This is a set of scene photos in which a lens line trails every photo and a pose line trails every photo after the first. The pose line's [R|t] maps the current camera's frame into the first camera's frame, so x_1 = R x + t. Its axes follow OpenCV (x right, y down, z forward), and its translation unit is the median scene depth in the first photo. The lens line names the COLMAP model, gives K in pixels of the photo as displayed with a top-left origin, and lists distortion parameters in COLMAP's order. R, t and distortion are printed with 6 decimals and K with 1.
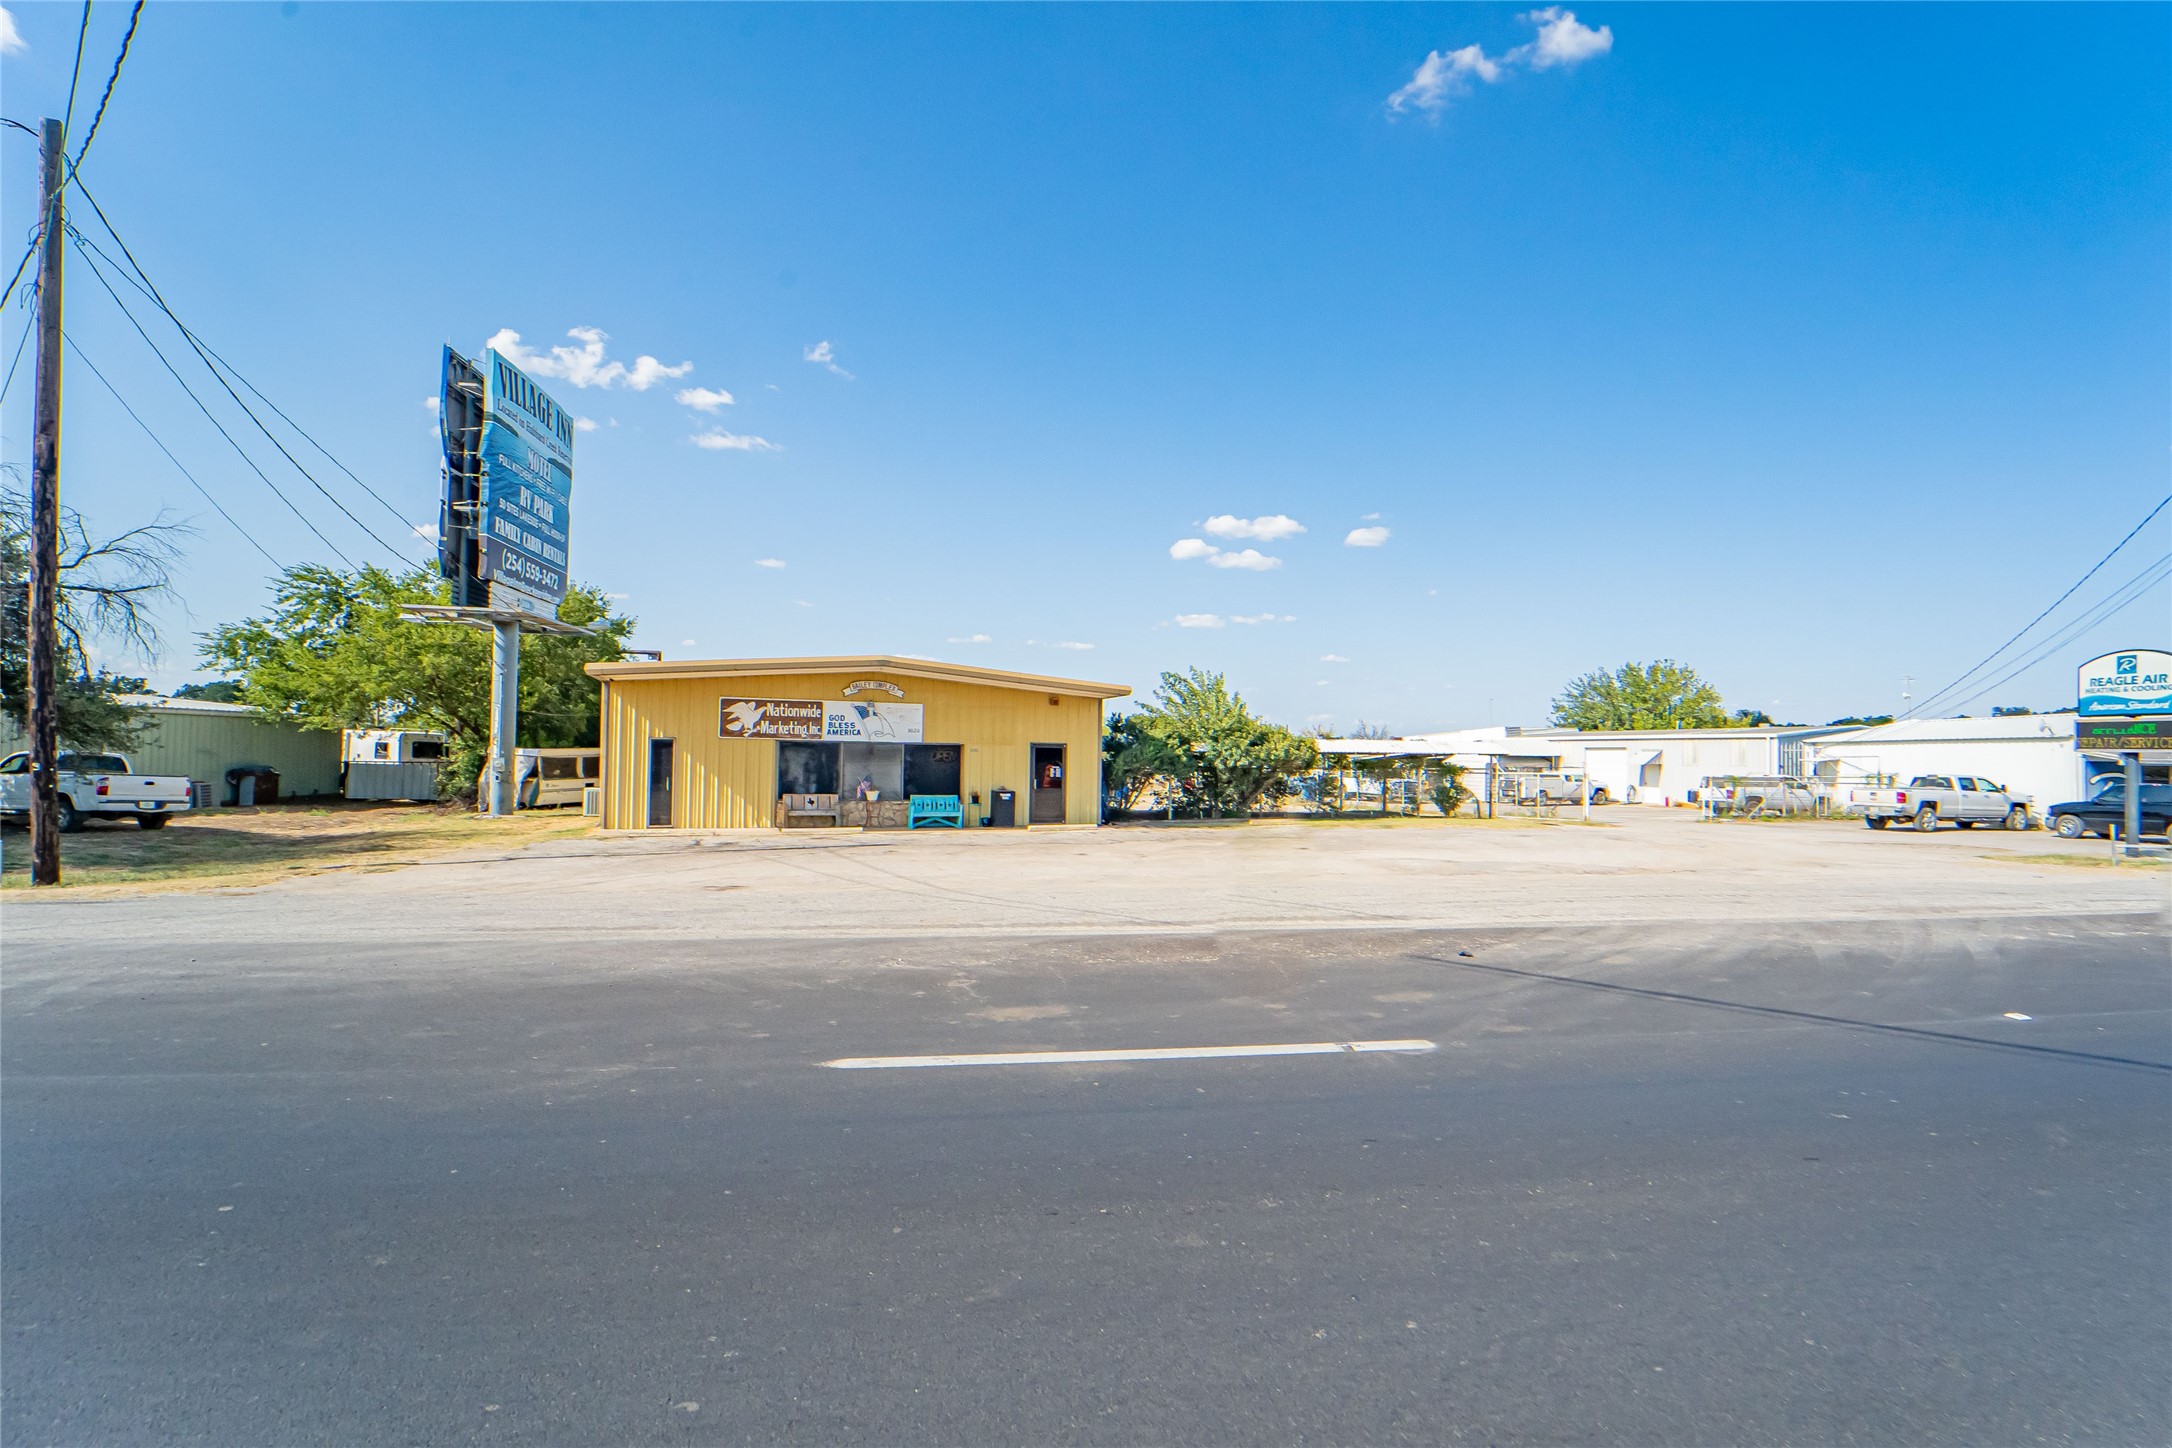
lens RADIAL K [[1071.0, 0, 1160.5], [0, 1071.0, 722.3], [0, 0, 1]] dist [0.002161, 0.000118]
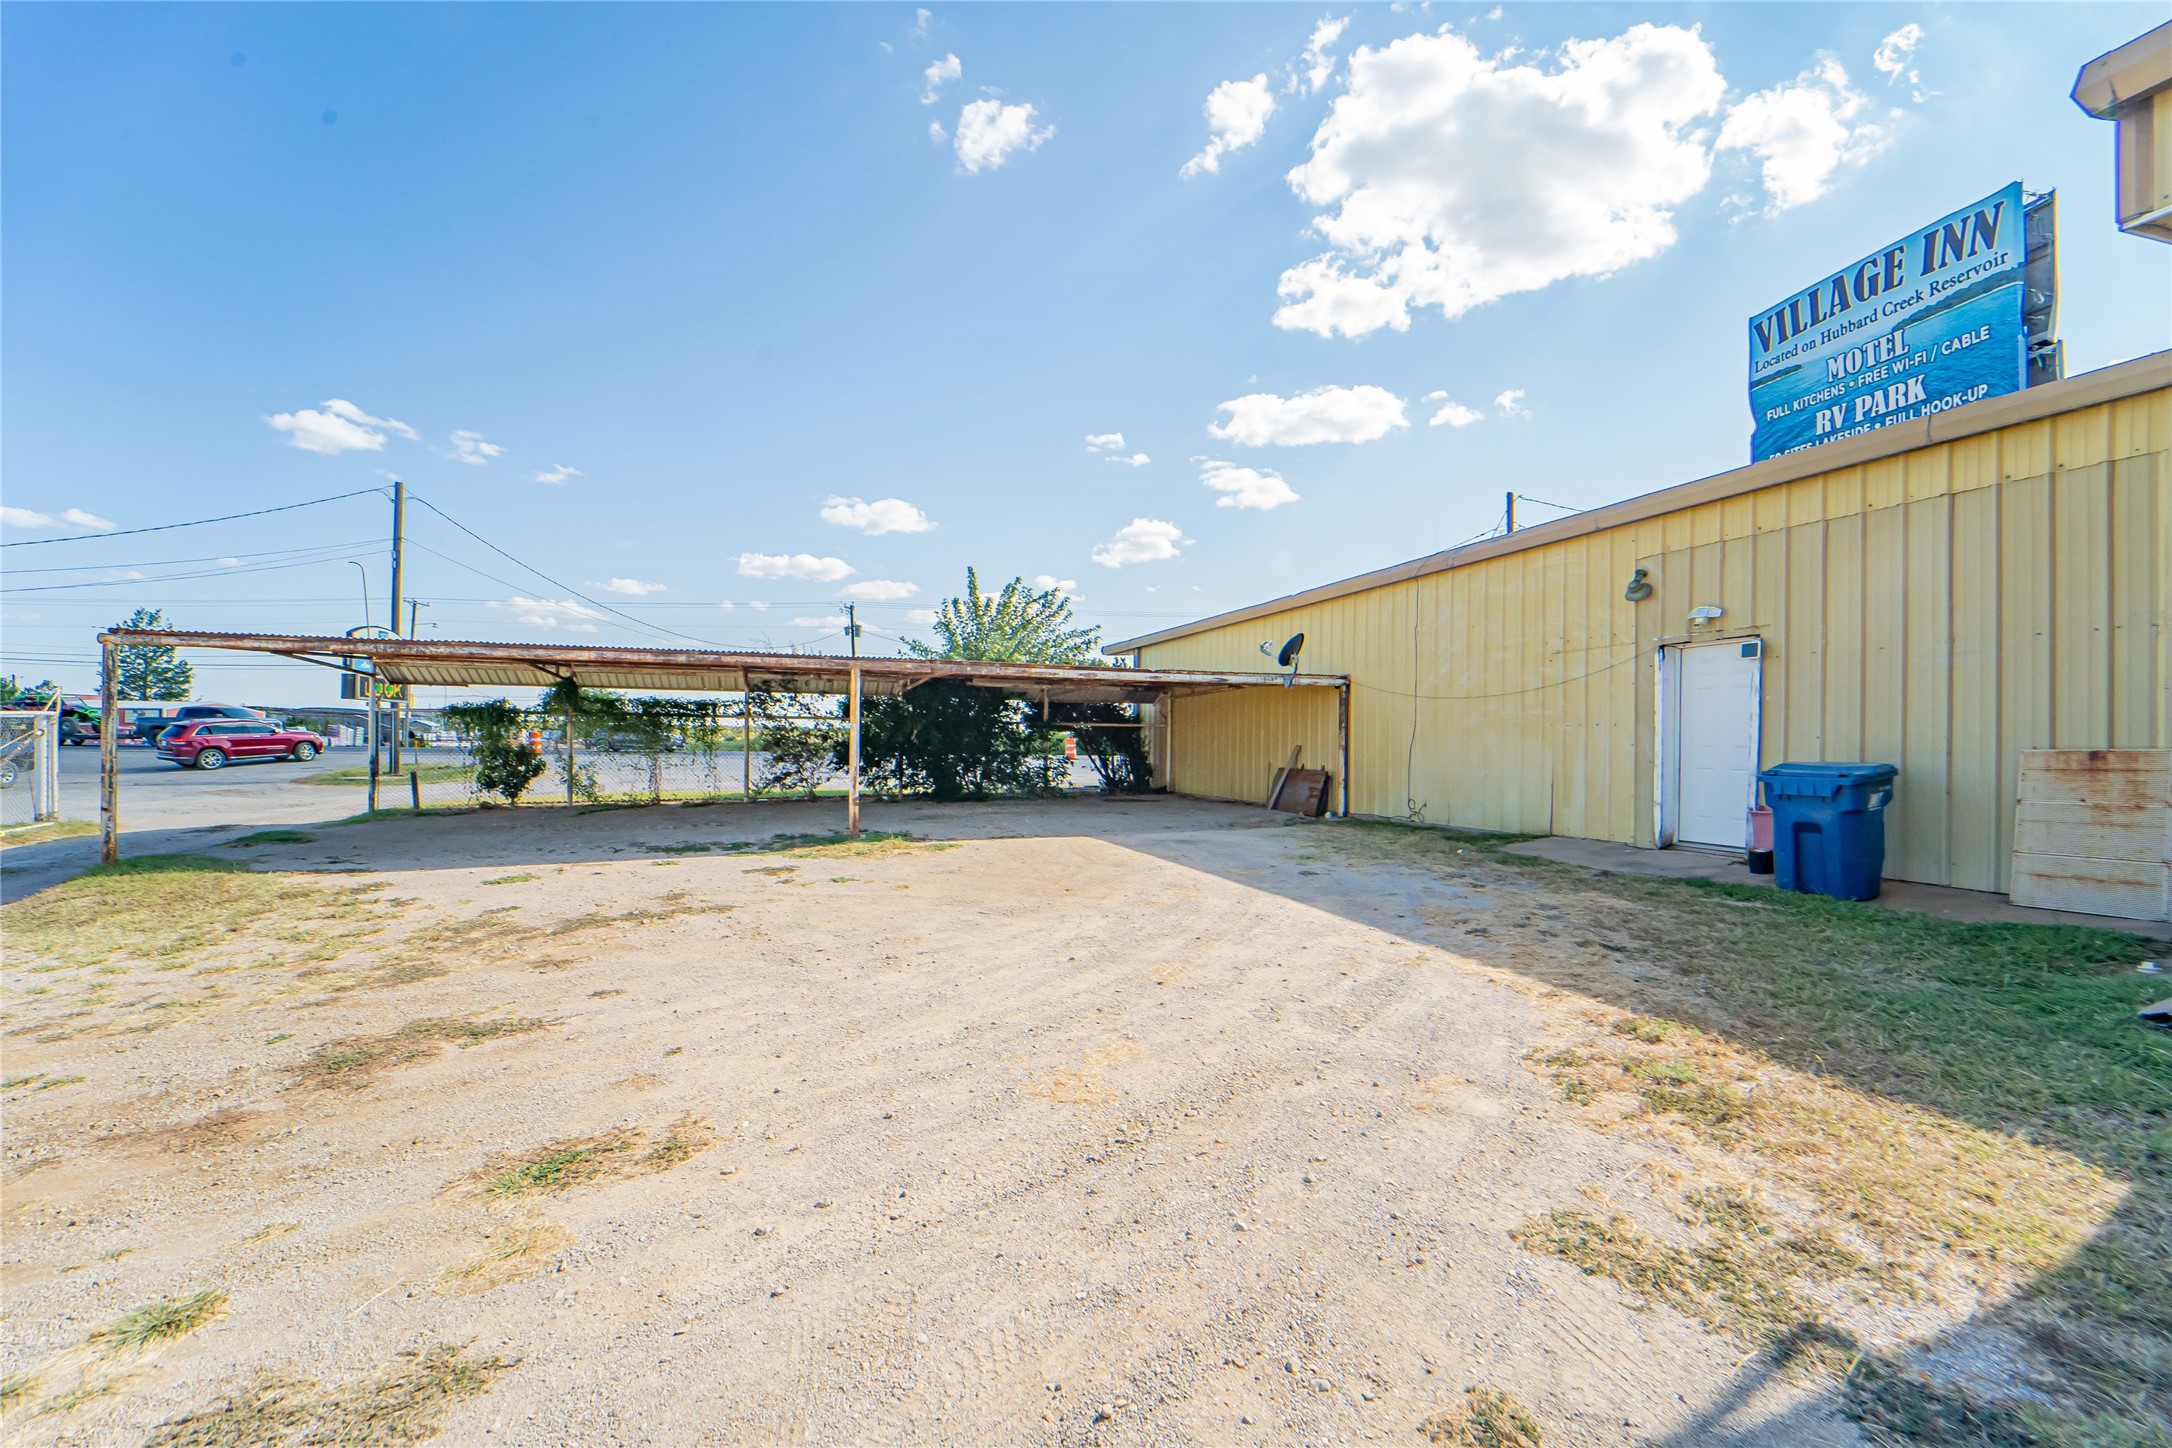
lens RADIAL K [[888.2, 0, 1087.7], [0, 888.2, 729.5], [0, 0, 1]] dist [-0.008456, 0.000058]
pose [[-0.999881, -0.007409, 0.013518, -0.018270], [-0.008029, 0.998891, -0.046389, 0.080489], [-0.013159, -0.046492, -0.998832, 1.873139]]
